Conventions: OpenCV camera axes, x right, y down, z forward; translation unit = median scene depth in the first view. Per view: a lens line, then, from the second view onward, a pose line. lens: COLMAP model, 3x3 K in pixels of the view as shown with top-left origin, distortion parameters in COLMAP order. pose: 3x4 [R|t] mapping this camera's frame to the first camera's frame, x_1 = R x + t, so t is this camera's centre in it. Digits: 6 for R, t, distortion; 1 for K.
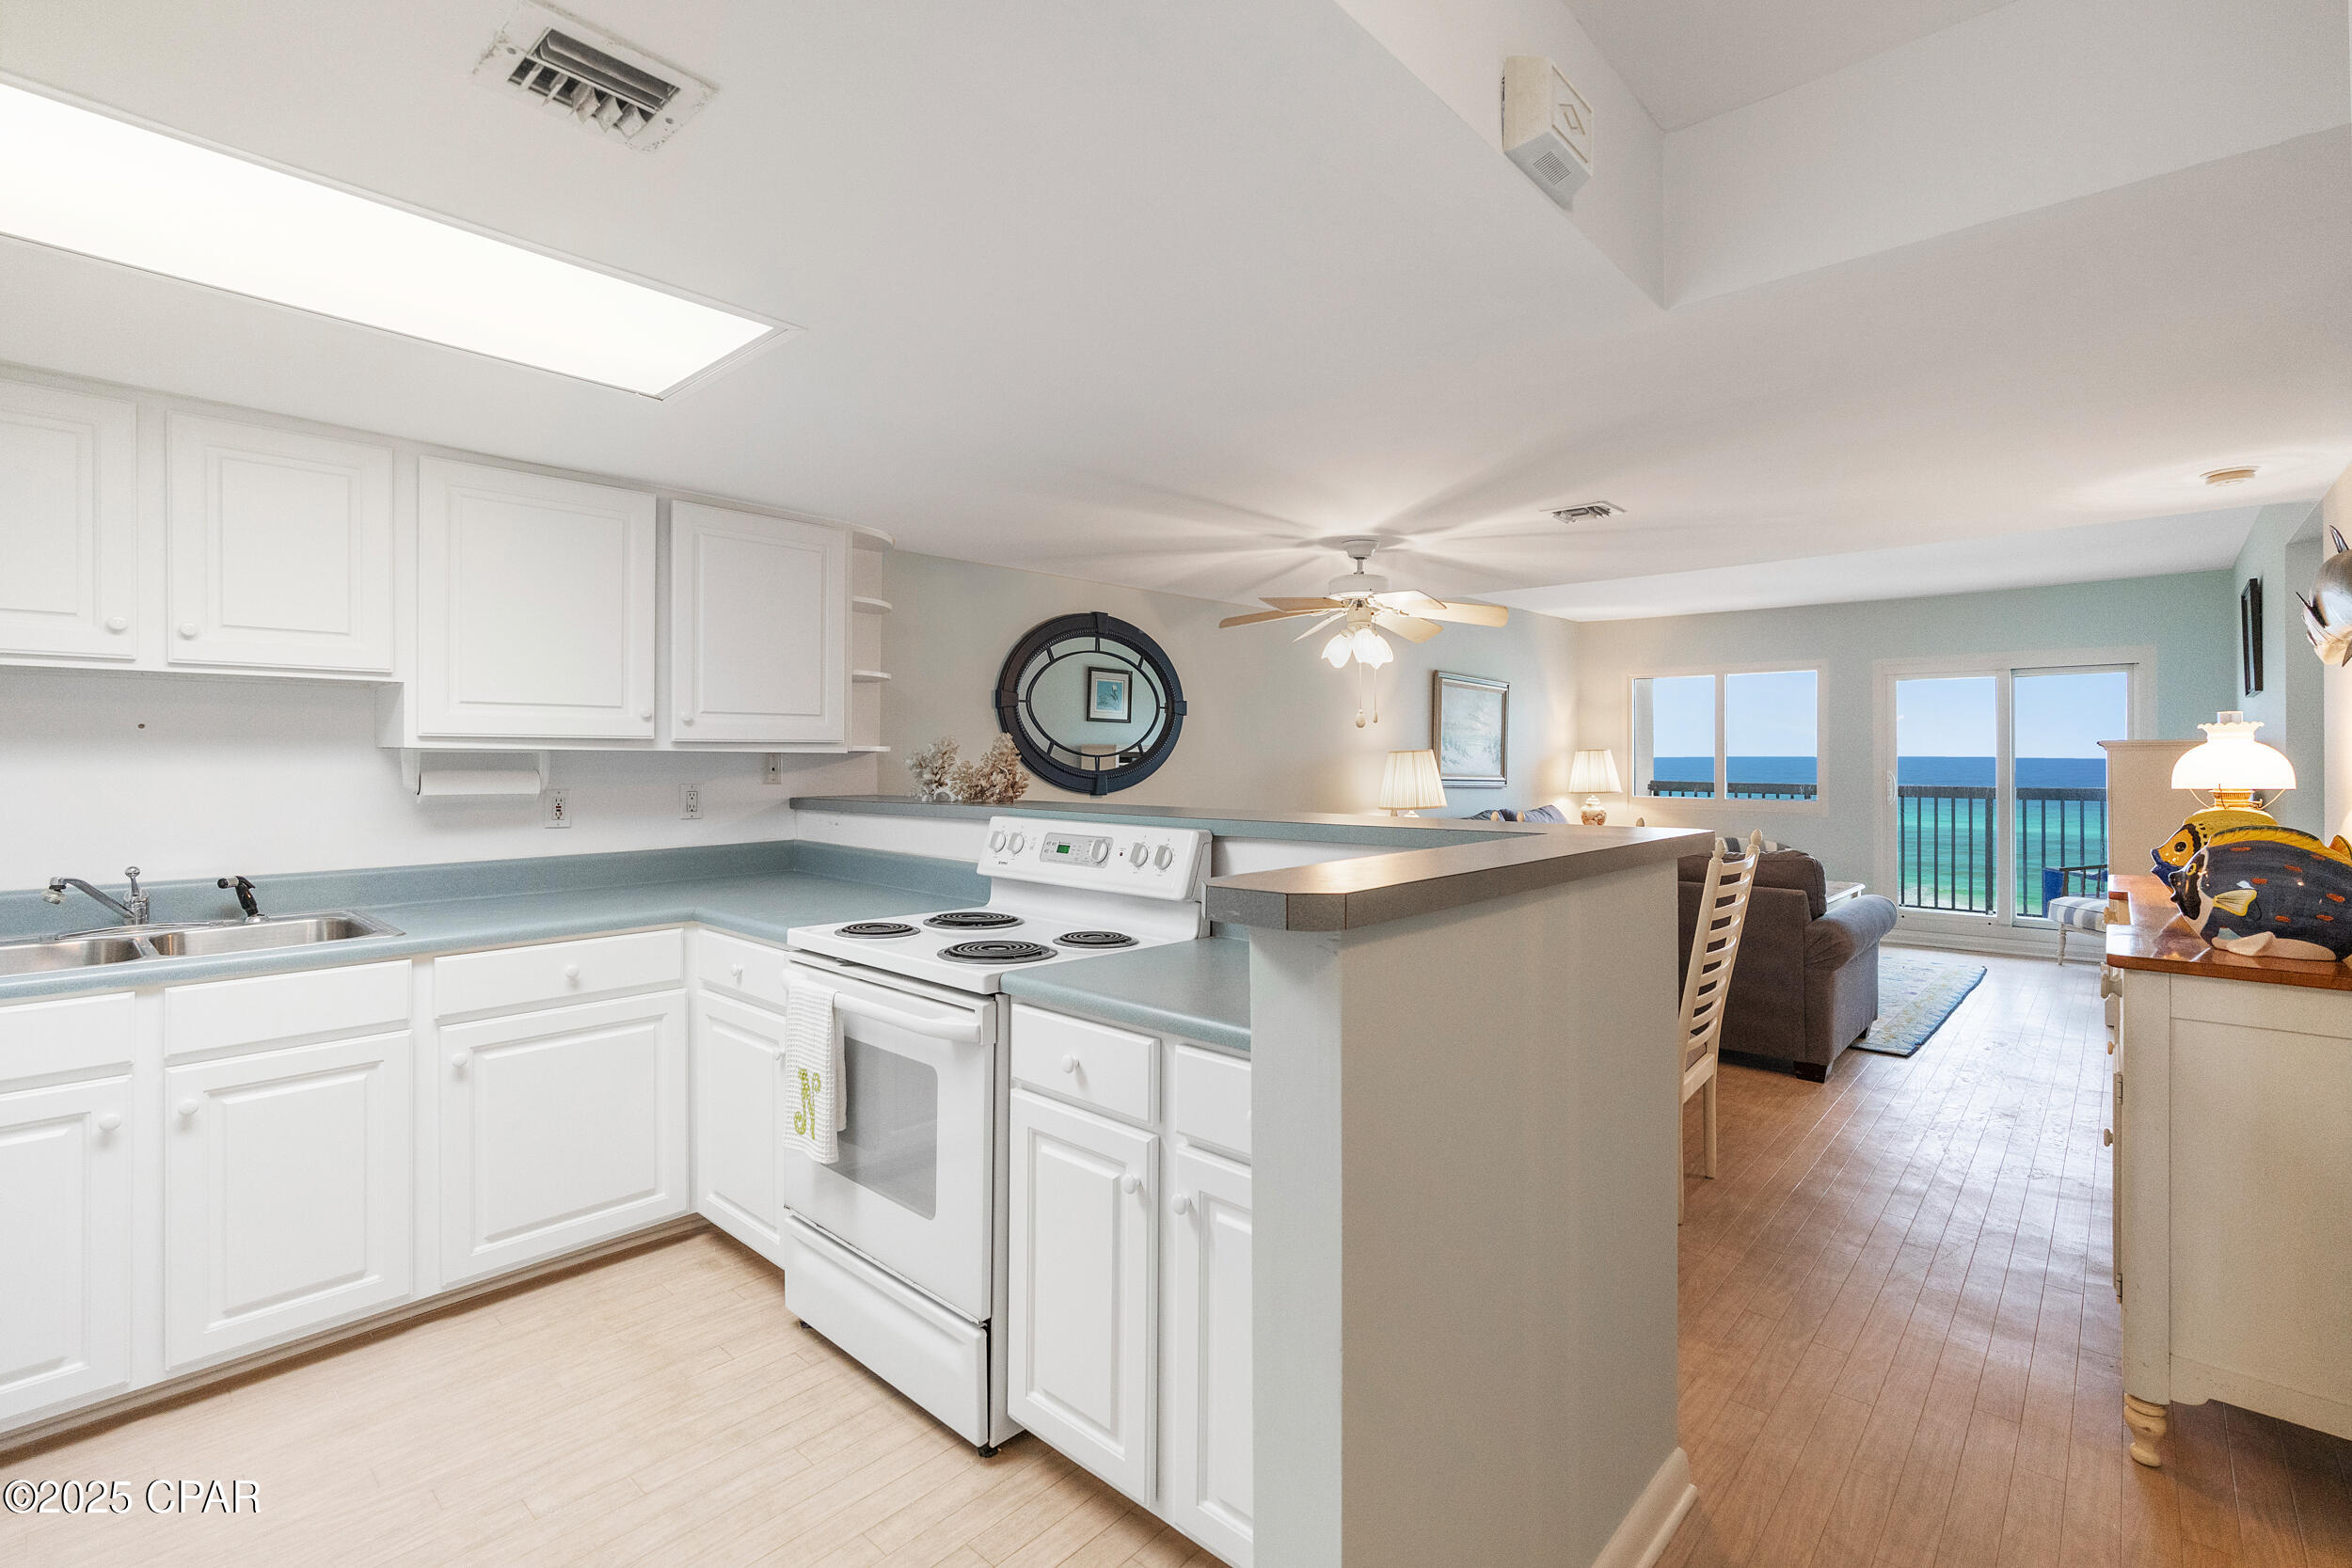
lens RADIAL K [[1038.1, 0, 1176.0], [0, 1038.1, 784.0], [0, 0, 1]] dist [-0.000300, 0.000073]
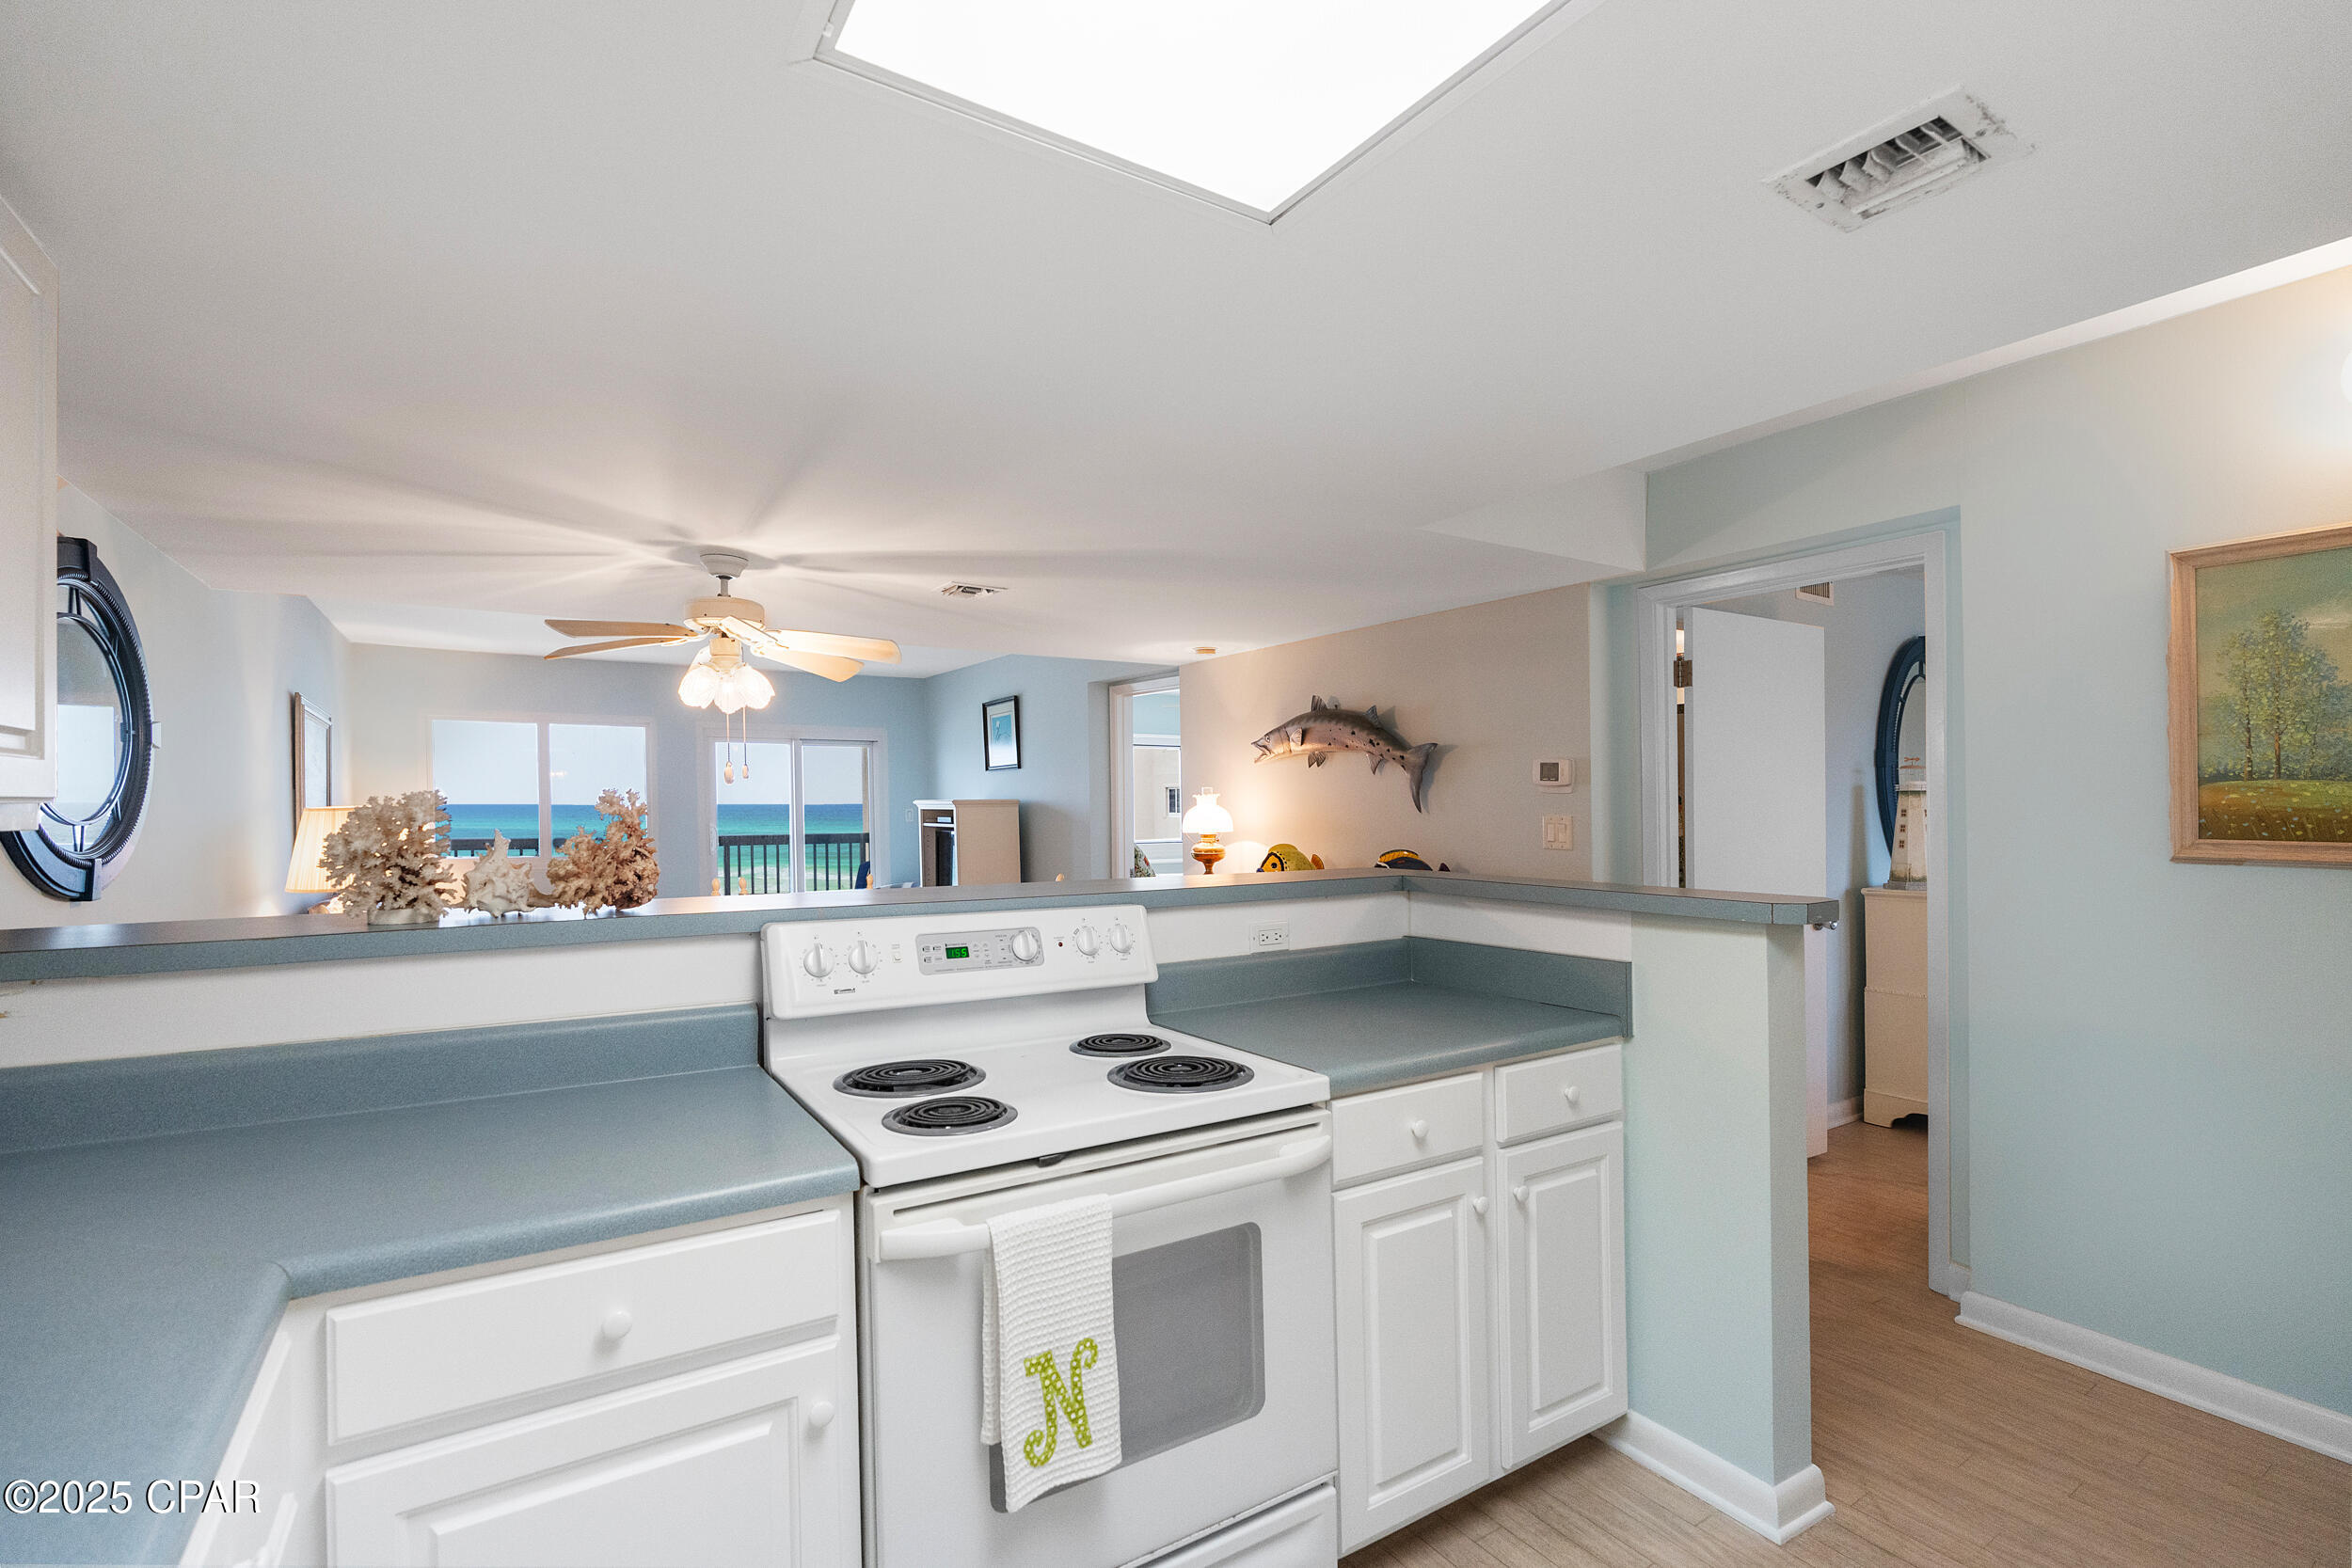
lens RADIAL K [[1067.2, 0, 1168.7], [0, 1067.2, 820.0], [0, 0, 1]] dist [0.001339, 0.001207]
pose [[0.262505, -0.014221, 0.964826, -0.291297], [0.026369, 0.999624, 0.007560, -0.012237], [-0.964570, 0.023457, 0.262781, 0.236735]]
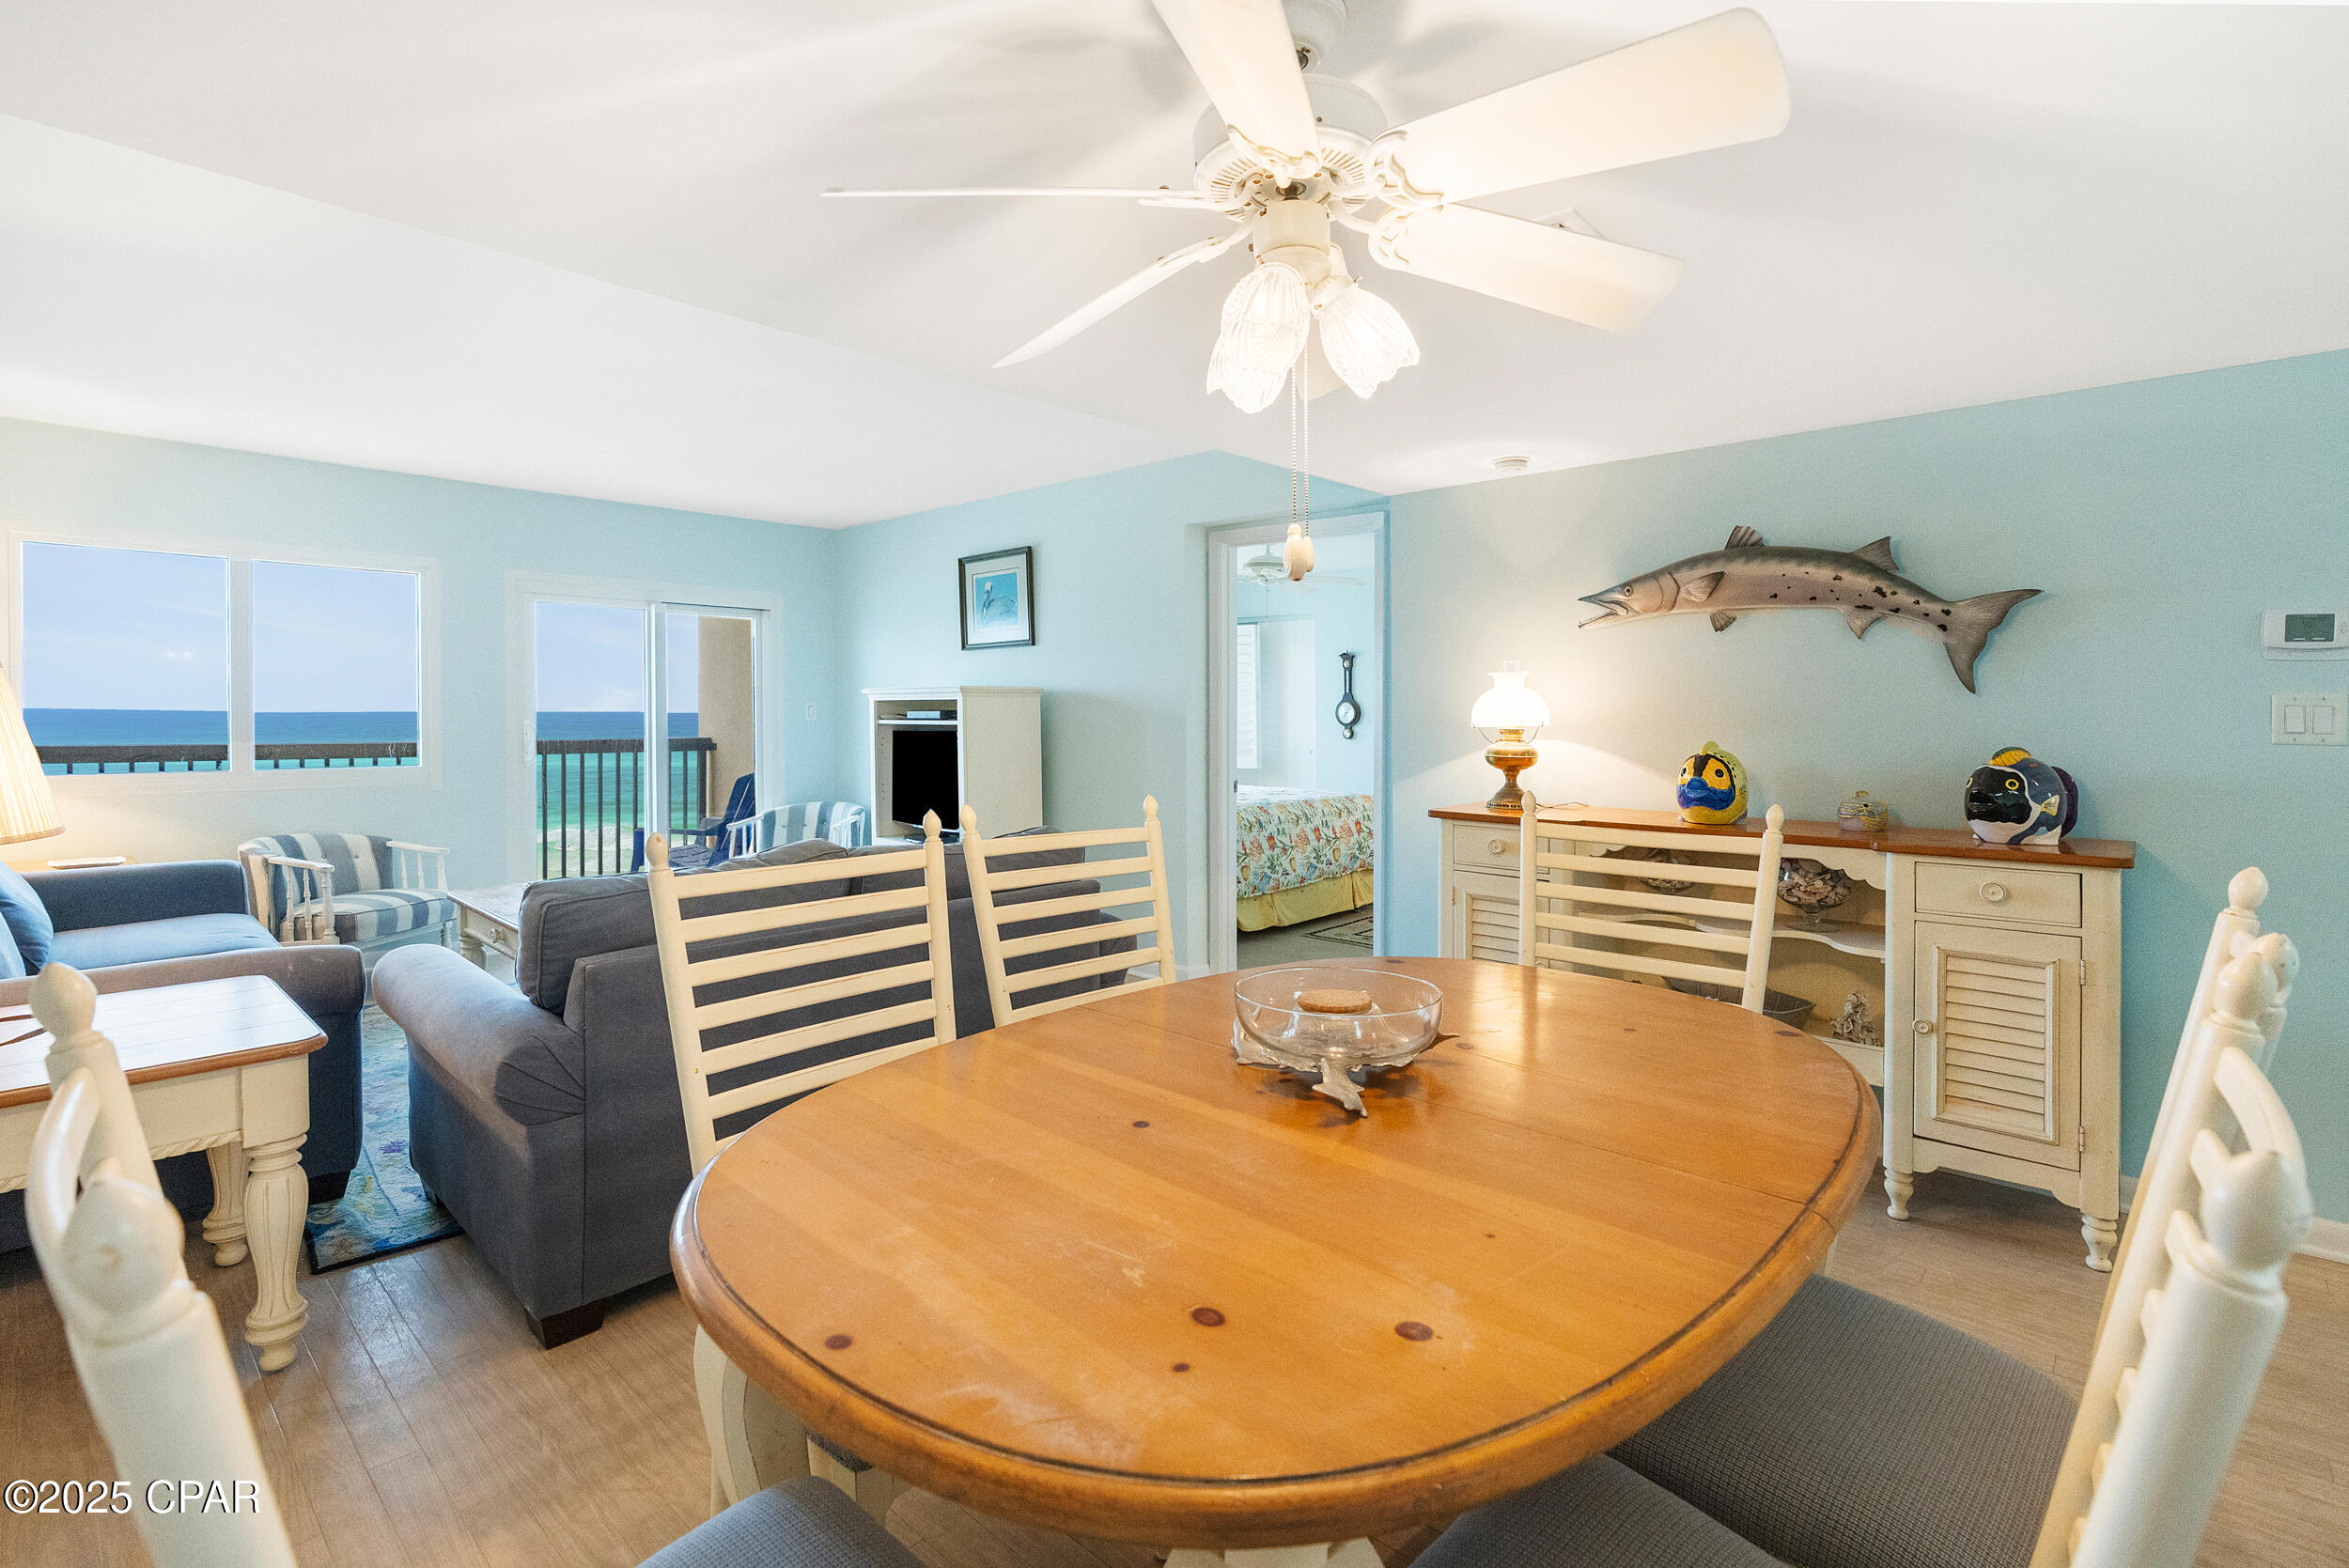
lens RADIAL K [[1077.1, 0, 1173.4], [0, 1077.1, 708.9], [0, 0, 1]] dist [-0.000549, -0.000471]
pose [[0.003210, 0.004023, 0.999987, -0.093579], [0.022660, 0.999735, -0.004095, -0.007331], [-0.999738, 0.022673, 0.003118, 0.554907]]
